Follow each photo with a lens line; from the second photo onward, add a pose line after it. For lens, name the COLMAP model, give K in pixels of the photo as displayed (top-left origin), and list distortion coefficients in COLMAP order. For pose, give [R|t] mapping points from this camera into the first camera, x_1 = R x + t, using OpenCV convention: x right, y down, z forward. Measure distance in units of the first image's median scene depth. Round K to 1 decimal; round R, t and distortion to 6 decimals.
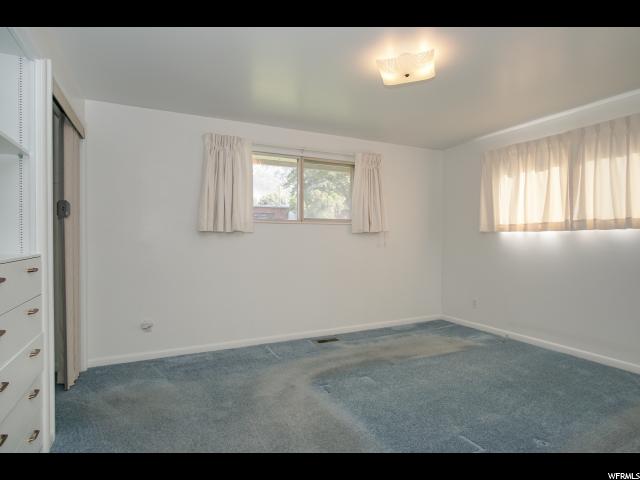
lens RADIAL K [[345.4, 0, 320.0], [0, 345.4, 240.0], [0, 0, 1]] dist [-0.032123, 0.000661]
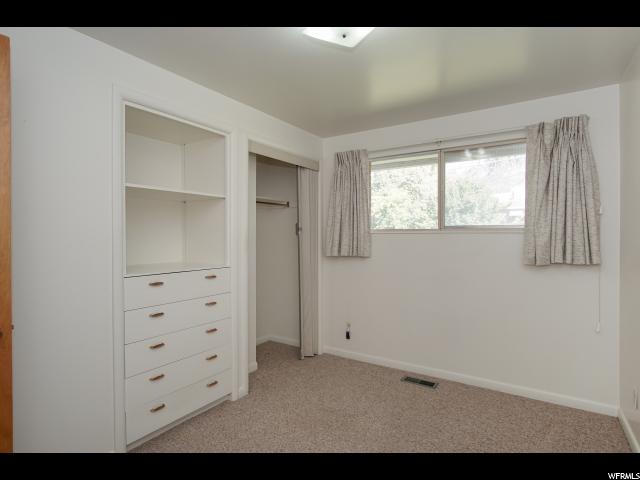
lens RADIAL K [[339.0, 0, 316.9], [0, 339.0, 238.7], [0, 0, 1]] dist [0.000025, -0.000538]
pose [[0.497303, -0.017037, -0.867410, 0.535135], [-0.010222, 0.999623, -0.025495, -0.010007], [0.867517, 0.021545, 0.496941, 0.376665]]
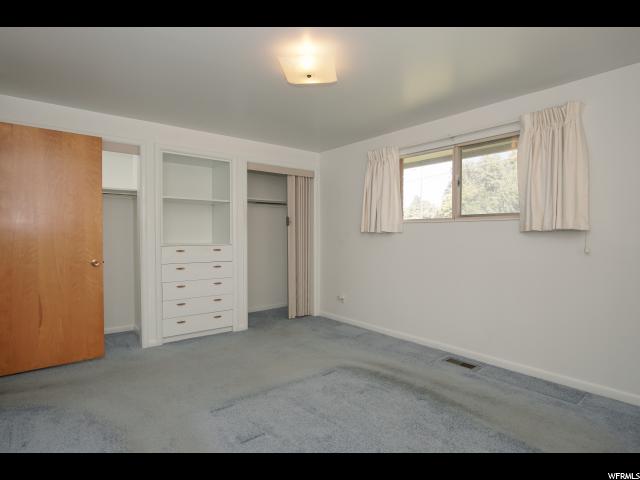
lens RADIAL K [[345.4, 0, 320.0], [0, 345.4, 240.0], [0, 0, 1]] dist [-0.032123, 0.000661]
pose [[0.220329, 0.013328, -0.975335, 0.685711], [-0.009338, 0.999890, 0.011554, -0.008184], [0.975381, 0.006562, 0.220429, 0.453450]]
